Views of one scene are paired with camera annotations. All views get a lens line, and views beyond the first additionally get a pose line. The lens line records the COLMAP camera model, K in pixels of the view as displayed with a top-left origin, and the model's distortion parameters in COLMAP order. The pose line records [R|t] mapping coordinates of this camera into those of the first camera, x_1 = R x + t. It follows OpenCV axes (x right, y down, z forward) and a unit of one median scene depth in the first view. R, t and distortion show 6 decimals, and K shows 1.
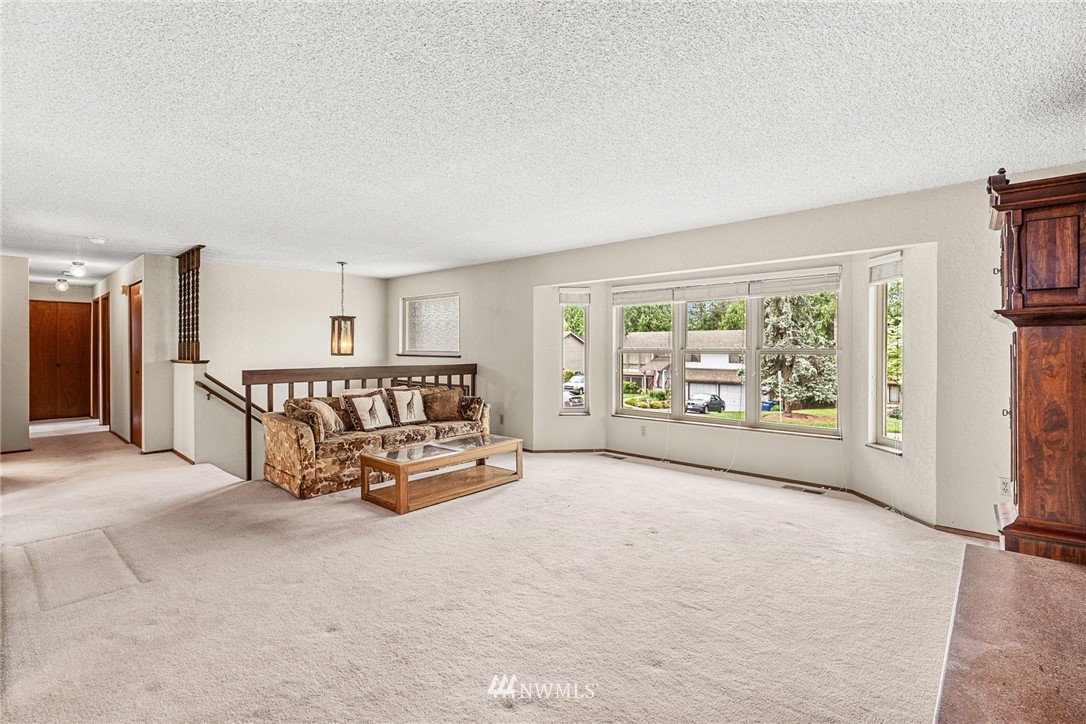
lens RADIAL K [[498.1, 0, 545.7], [0, 498.1, 350.4], [0, 0, 1]] dist [-0.007278, 0.003889]
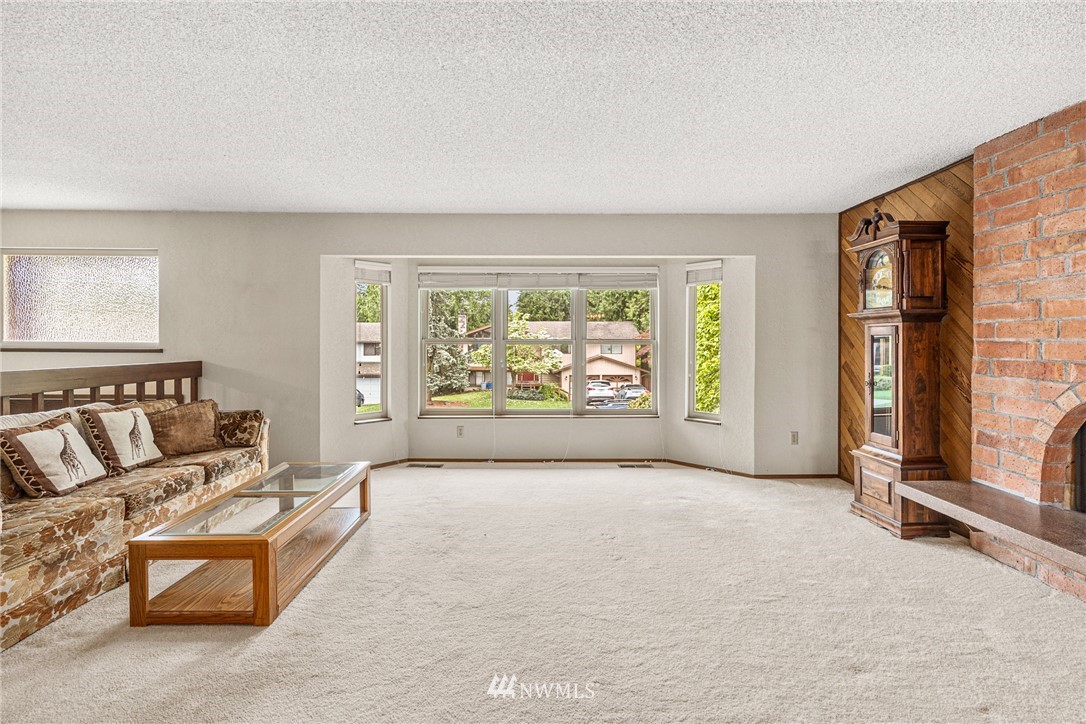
lens RADIAL K [[498.1, 0, 543.7], [0, 498.1, 344.0], [0, 0, 1]] dist [-0.007278, 0.003889]
pose [[0.743938, -0.003331, 0.668240, -0.315536], [0.002010, 0.999994, 0.002746, 0.003839], [-0.668245, -0.000700, 0.743941, 0.262121]]
